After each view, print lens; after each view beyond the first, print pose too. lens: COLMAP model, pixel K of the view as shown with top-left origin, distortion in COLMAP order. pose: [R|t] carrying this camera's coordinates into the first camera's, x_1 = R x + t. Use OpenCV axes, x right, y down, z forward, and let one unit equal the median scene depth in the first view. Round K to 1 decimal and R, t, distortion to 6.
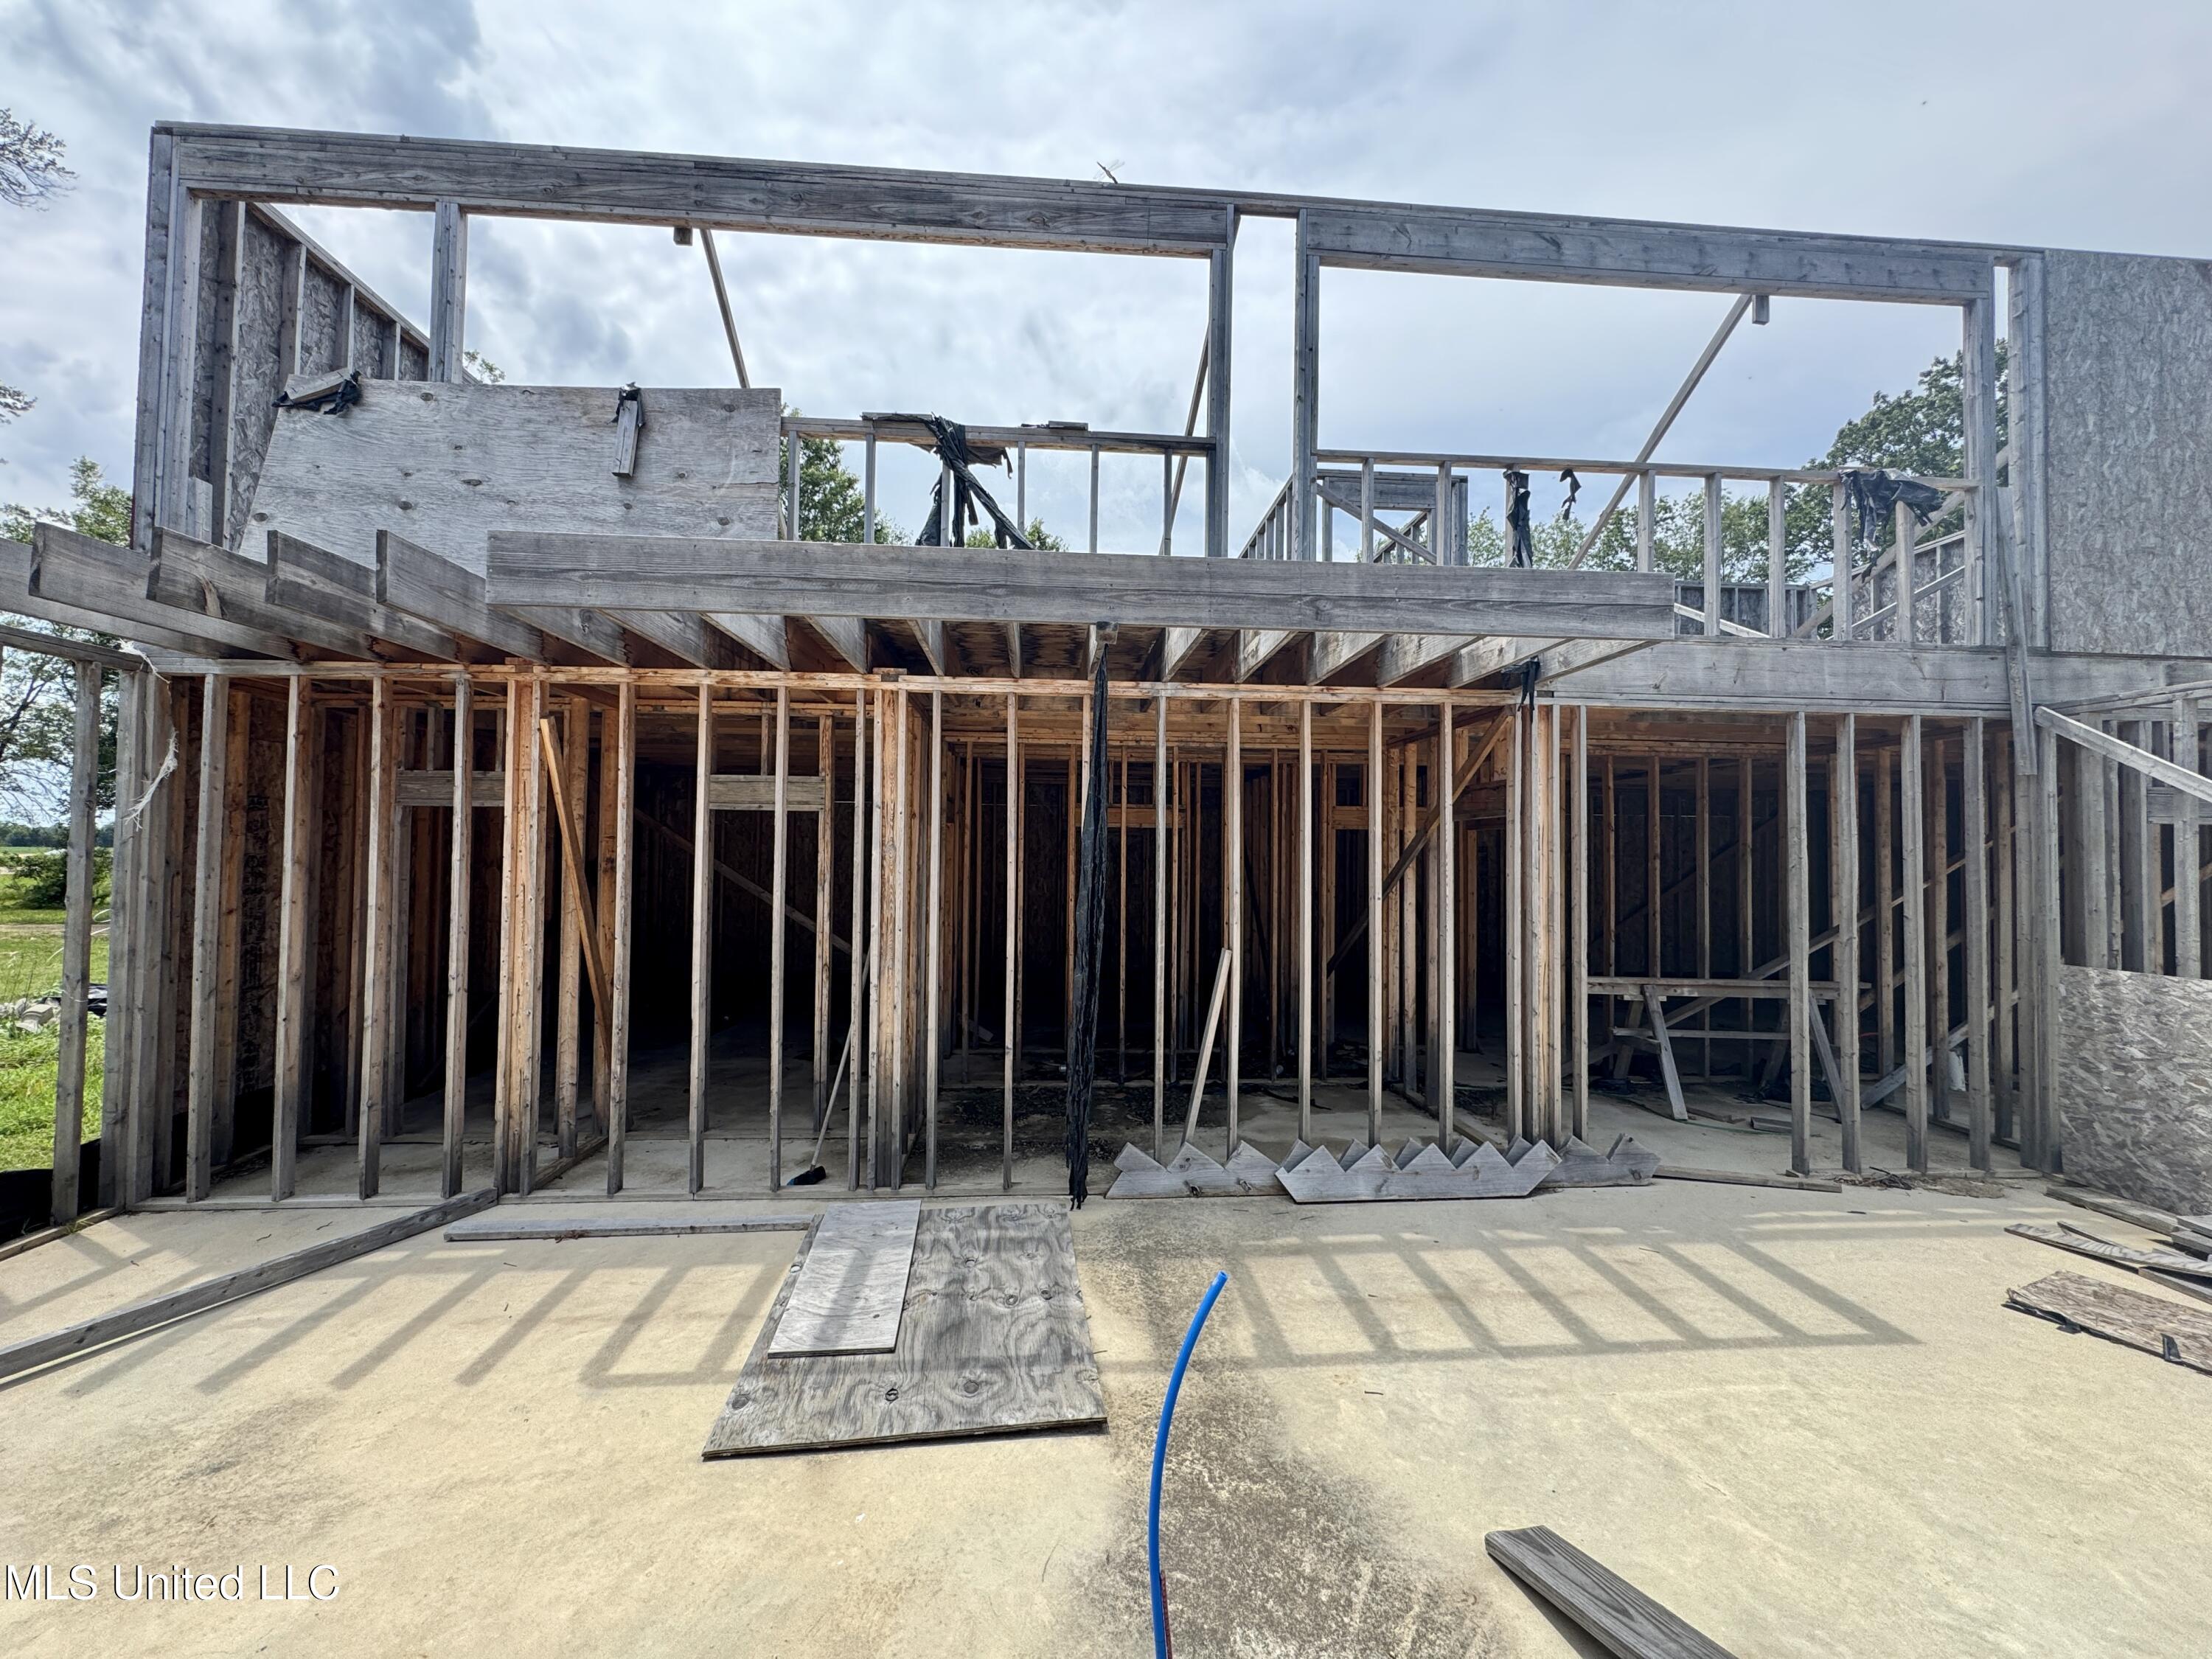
lens RADIAL K [[874.5, 0, 1109.5], [0, 874.5, 835.2], [0, 0, 1]] dist [-0.000902, -0.000105]
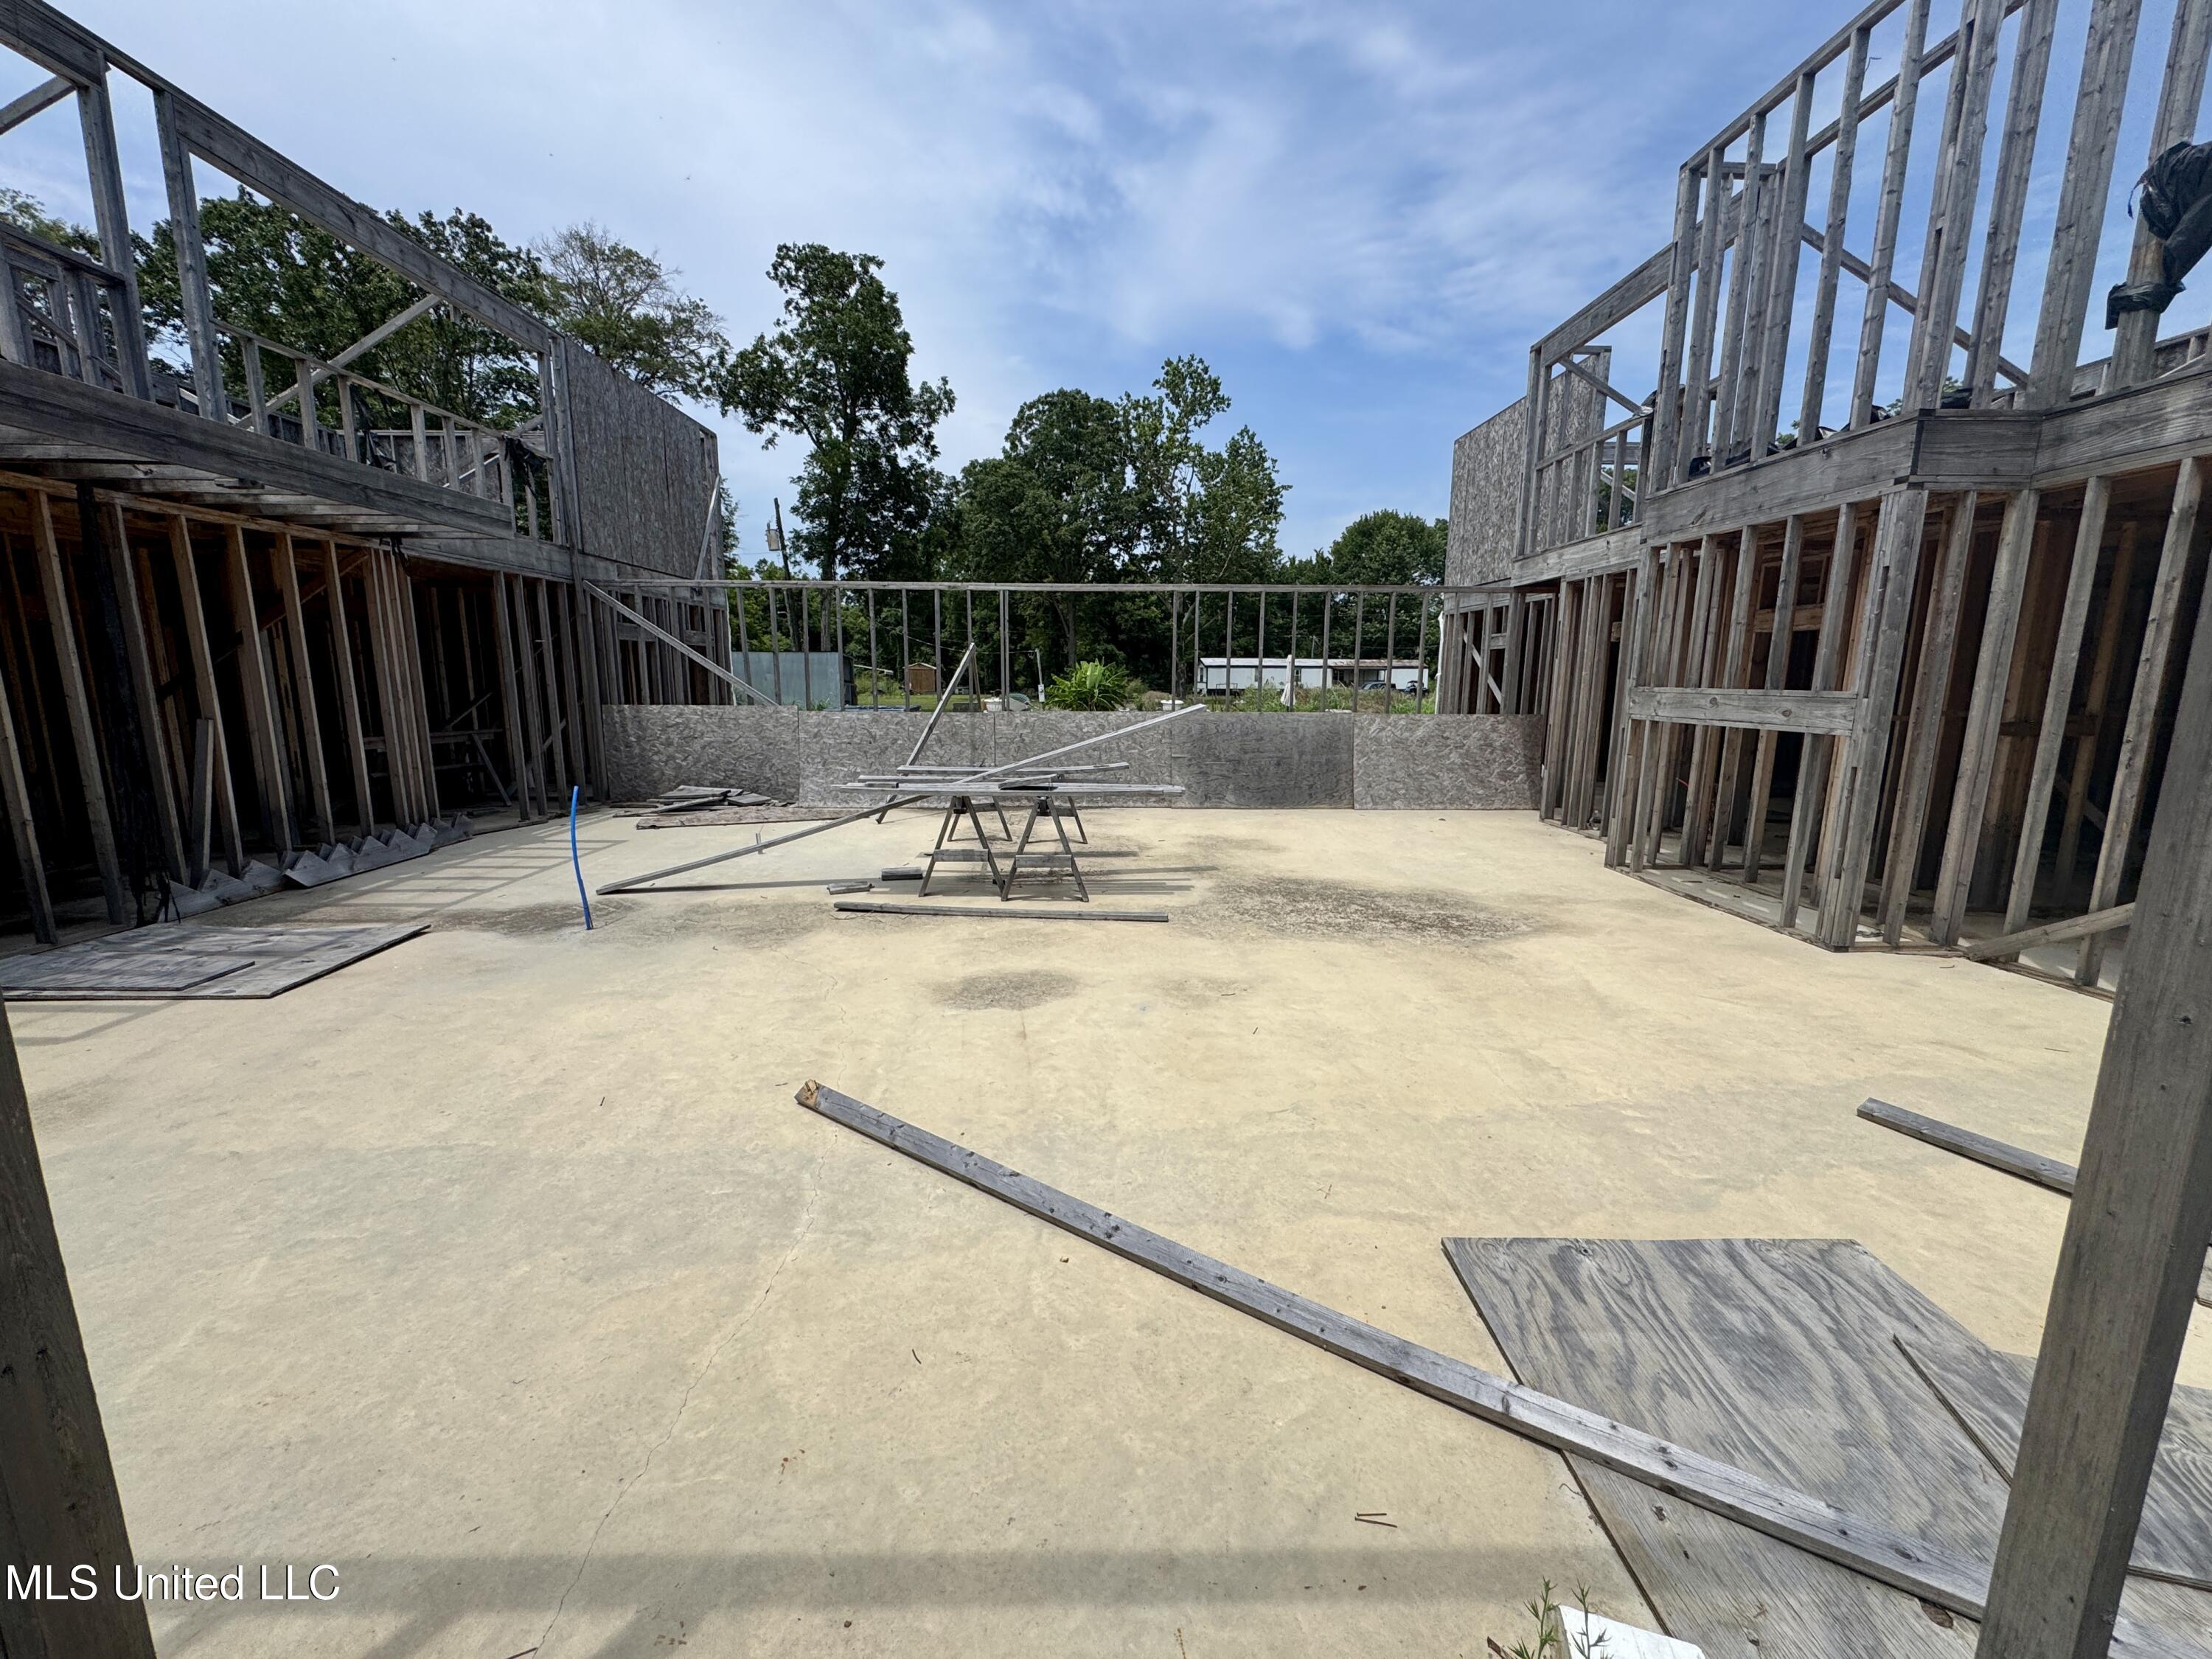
lens RADIAL K [[878.8, 0, 1092.8], [0, 878.8, 827.5], [0, 0, 1]] dist [-0.000146, 0.000128]
pose [[0.070203, -0.182068, 0.980777, -1.043246], [-0.028028, 0.982454, 0.184386, 0.012053], [-0.997139, -0.040434, 0.063868, -0.373623]]
